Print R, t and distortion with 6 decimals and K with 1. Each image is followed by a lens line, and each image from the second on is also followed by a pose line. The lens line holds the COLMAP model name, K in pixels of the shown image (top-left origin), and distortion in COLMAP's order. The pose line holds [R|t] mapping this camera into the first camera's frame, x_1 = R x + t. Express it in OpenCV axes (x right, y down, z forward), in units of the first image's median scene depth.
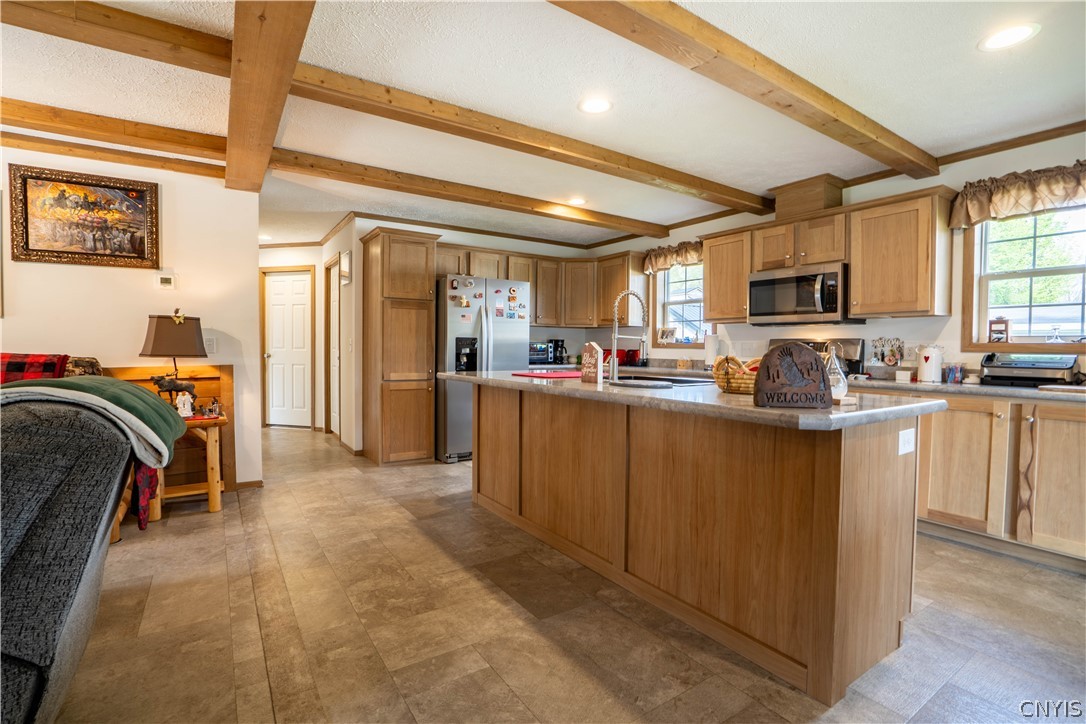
lens RADIAL K [[502.4, 0, 539.7], [0, 502.4, 362.3], [0, 0, 1]] dist [-0.064159, 0.024913]
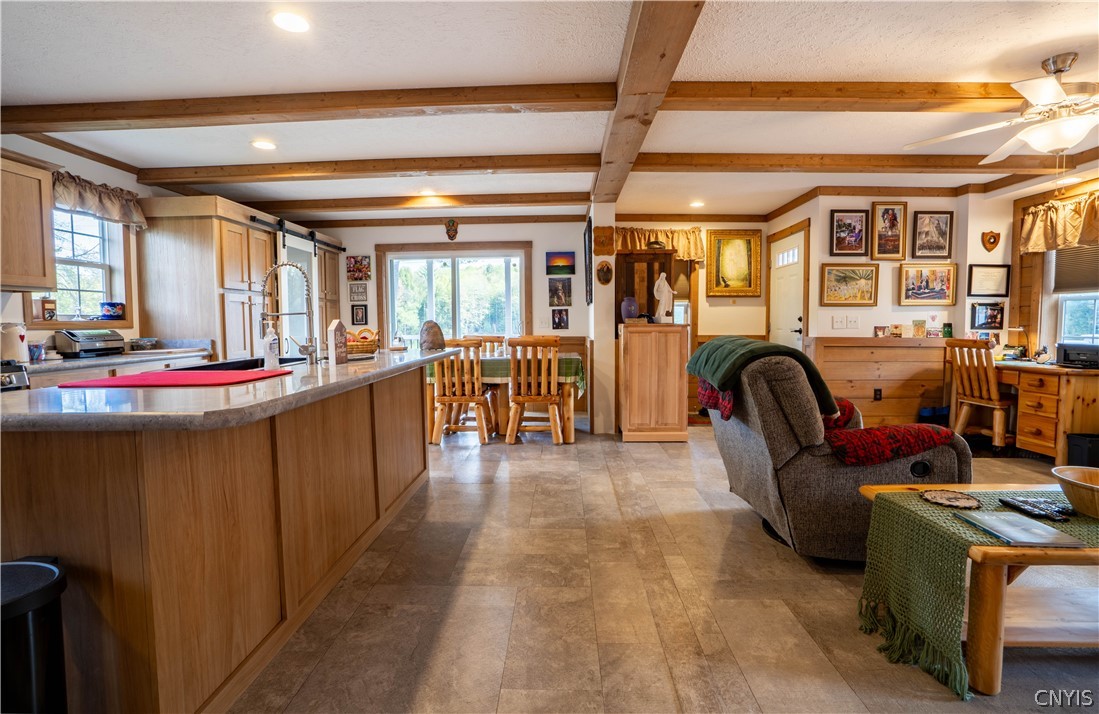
lens RADIAL K [[514.0, 0, 544.8], [0, 514.0, 347.3], [0, 0, 1]] dist [-0.062959, 0.024671]
pose [[-0.814600, -0.030225, 0.579234, -0.536605], [0.021760, 0.996346, 0.082592, -0.042338], [-0.579614, 0.079884, -0.810966, 1.115502]]
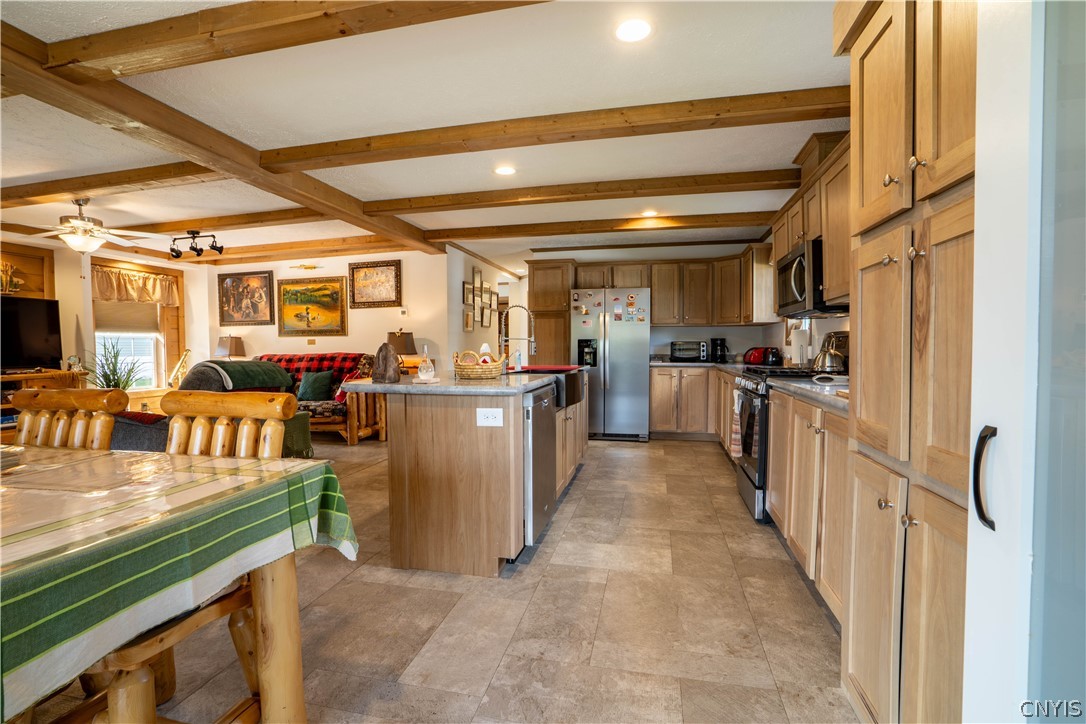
lens RADIAL K [[502.4, 0, 539.7], [0, 502.4, 362.3], [0, 0, 1]] dist [-0.064159, 0.024913]
pose [[0.688582, 0.009321, -0.725098, 0.908436], [-0.010036, 0.999944, 0.003324, 0.005770], [0.725089, 0.004988, 0.688638, 0.090910]]
